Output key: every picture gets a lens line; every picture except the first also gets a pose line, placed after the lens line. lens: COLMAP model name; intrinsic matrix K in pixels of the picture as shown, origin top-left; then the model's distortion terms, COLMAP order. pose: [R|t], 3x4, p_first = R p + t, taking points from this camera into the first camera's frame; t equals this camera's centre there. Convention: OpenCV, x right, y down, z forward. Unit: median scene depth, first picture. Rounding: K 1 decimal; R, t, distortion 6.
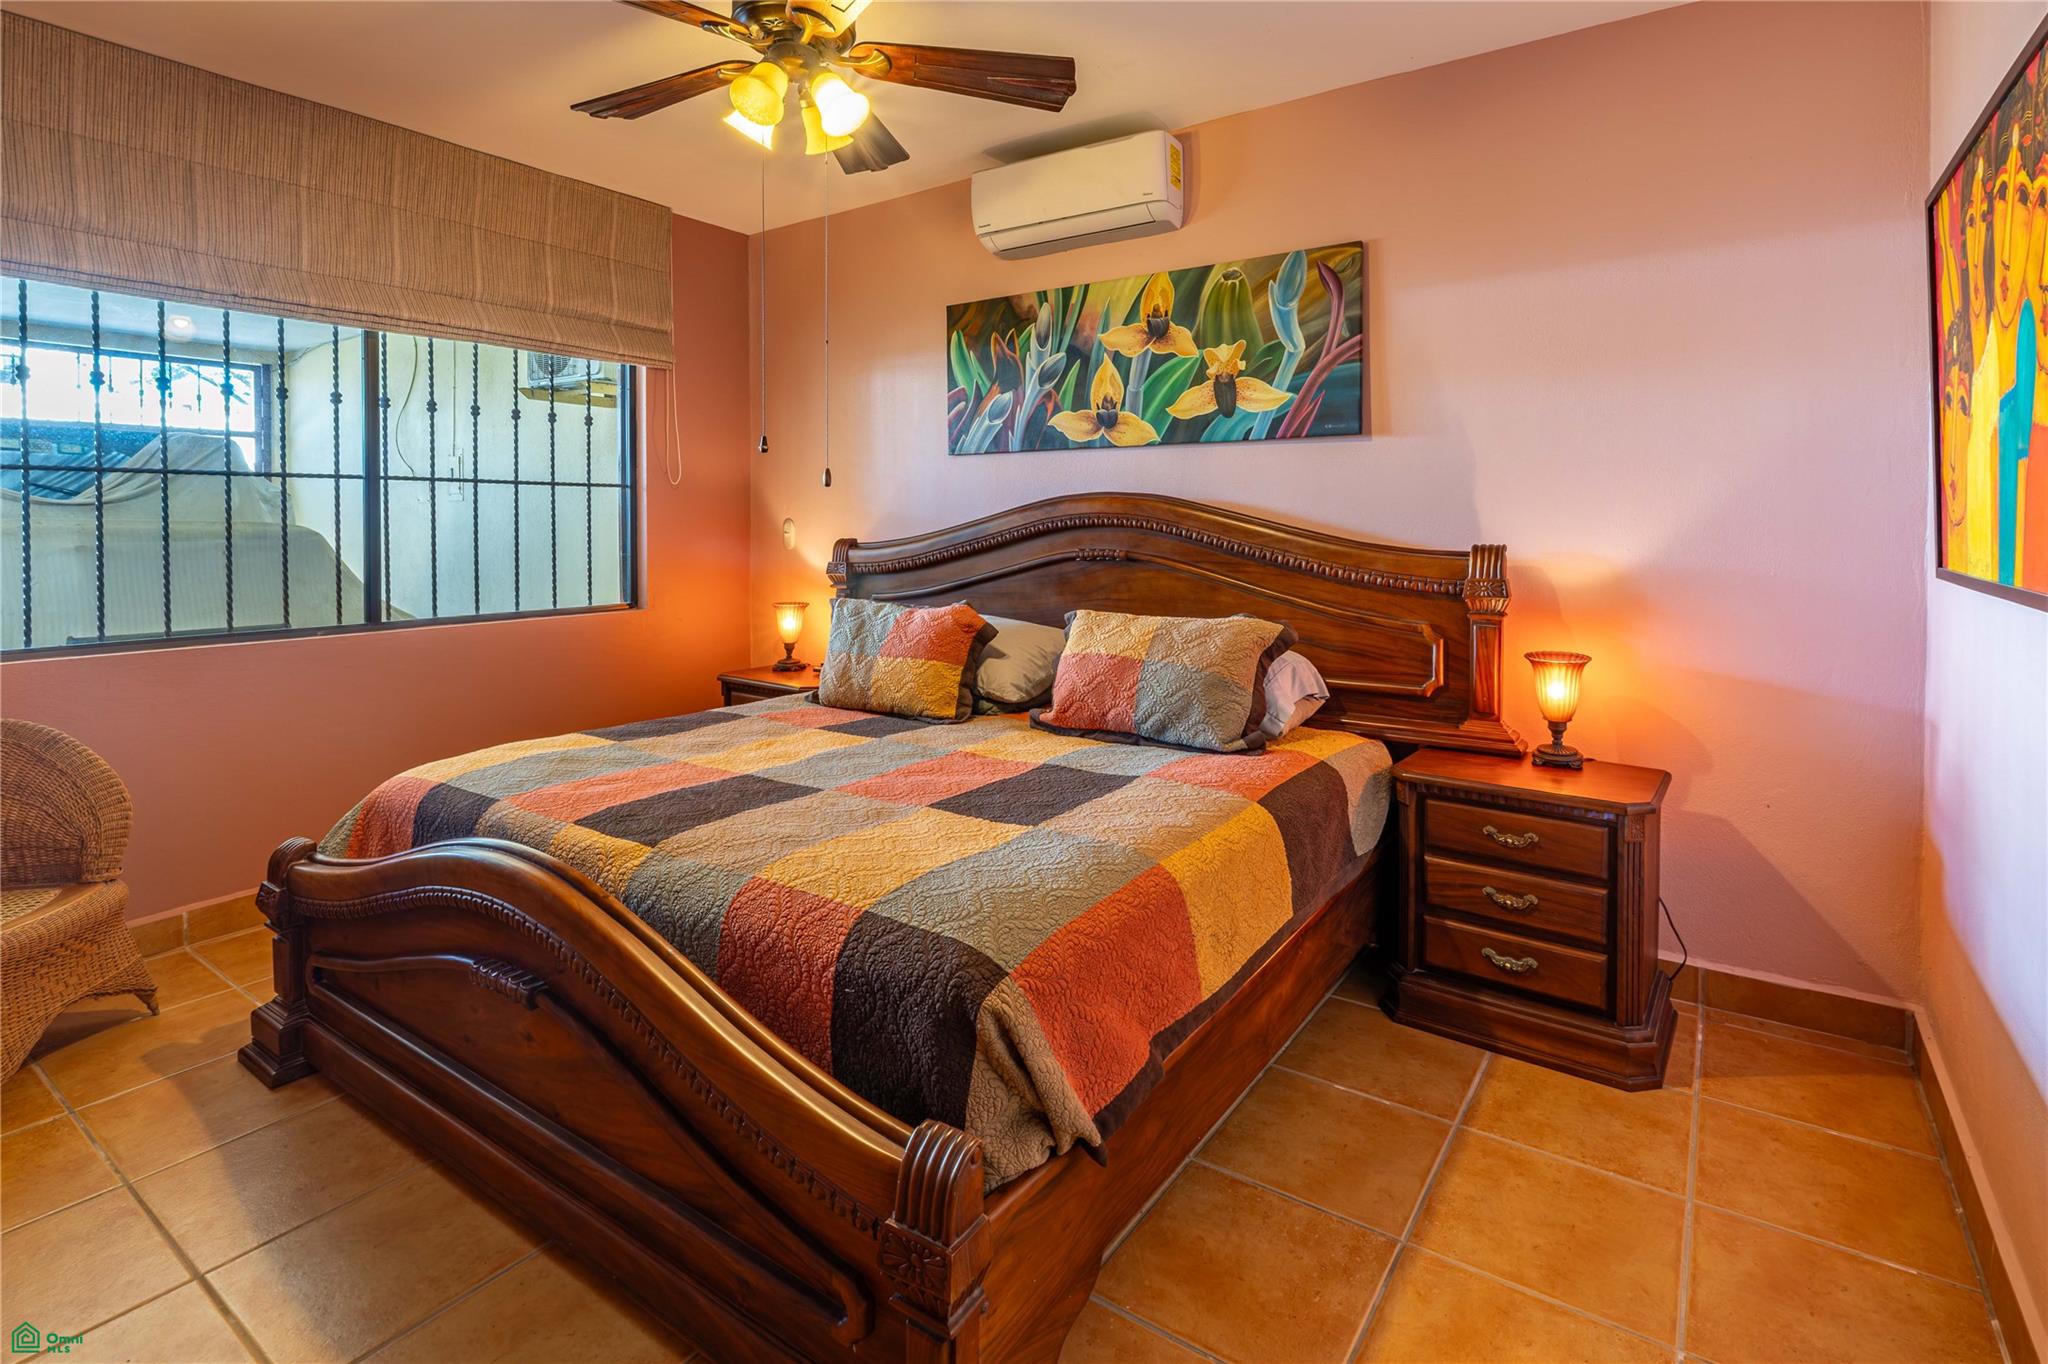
lens RADIAL K [[997.1, 0, 1019.0], [0, 997.1, 567.6], [0, 0, 1]] dist [-0.001474, 0.000101]
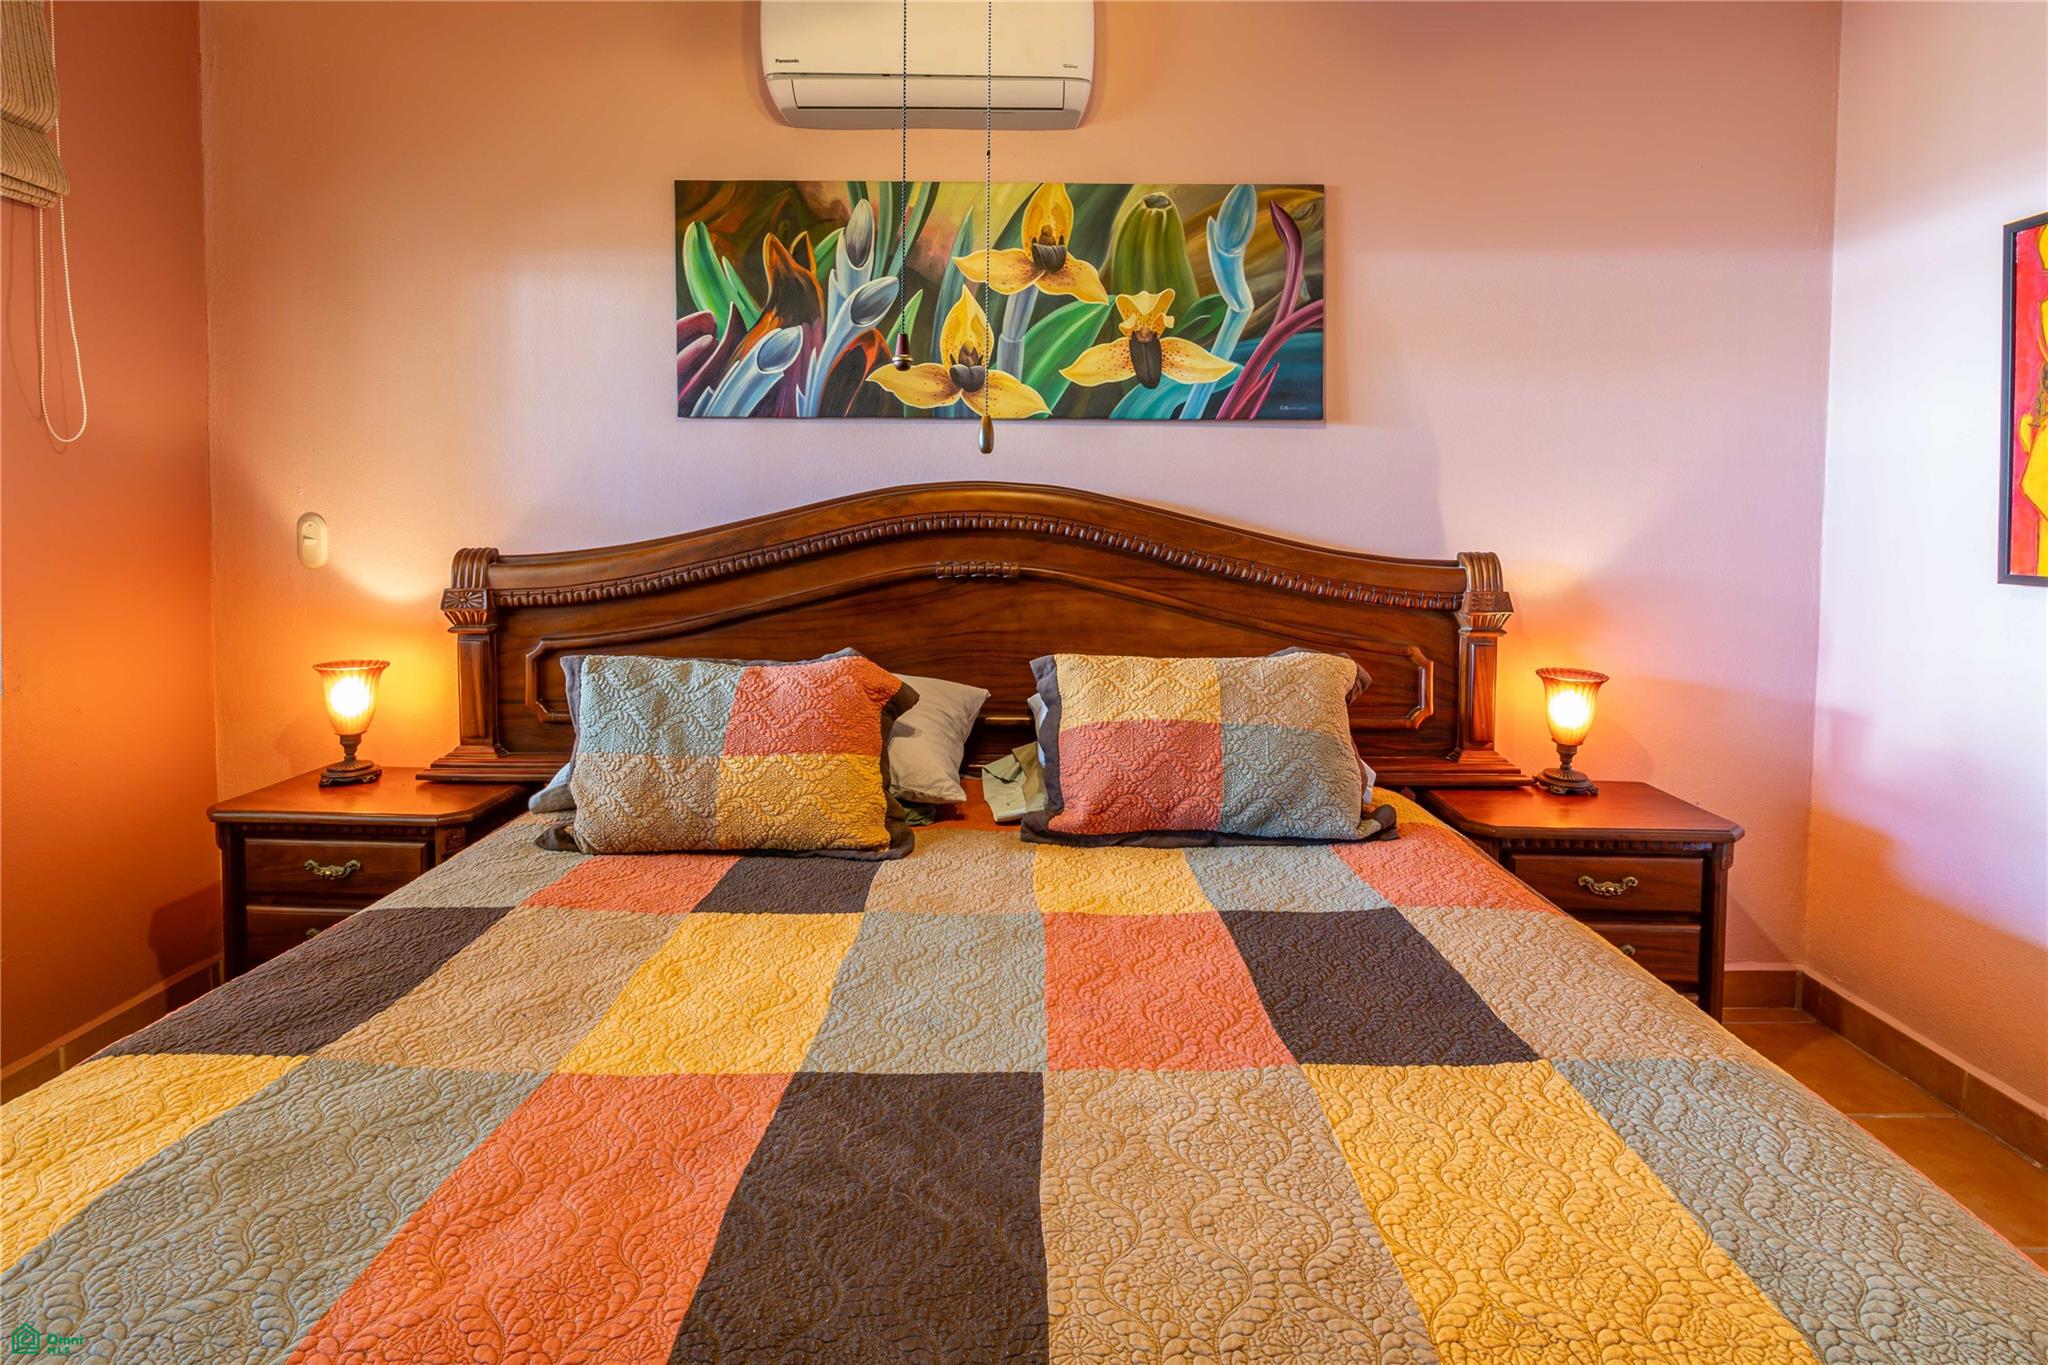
lens RADIAL K [[1036.3, 0, 1015.8], [0, 1036.3, 584.9], [0, 0, 1]] dist [-0.005161, 0.000114]
pose [[0.821808, -0.029113, 0.569020, -0.321239], [0.019340, 0.999544, 0.023208, -0.019171], [-0.569436, -0.008067, 0.821996, 0.387908]]
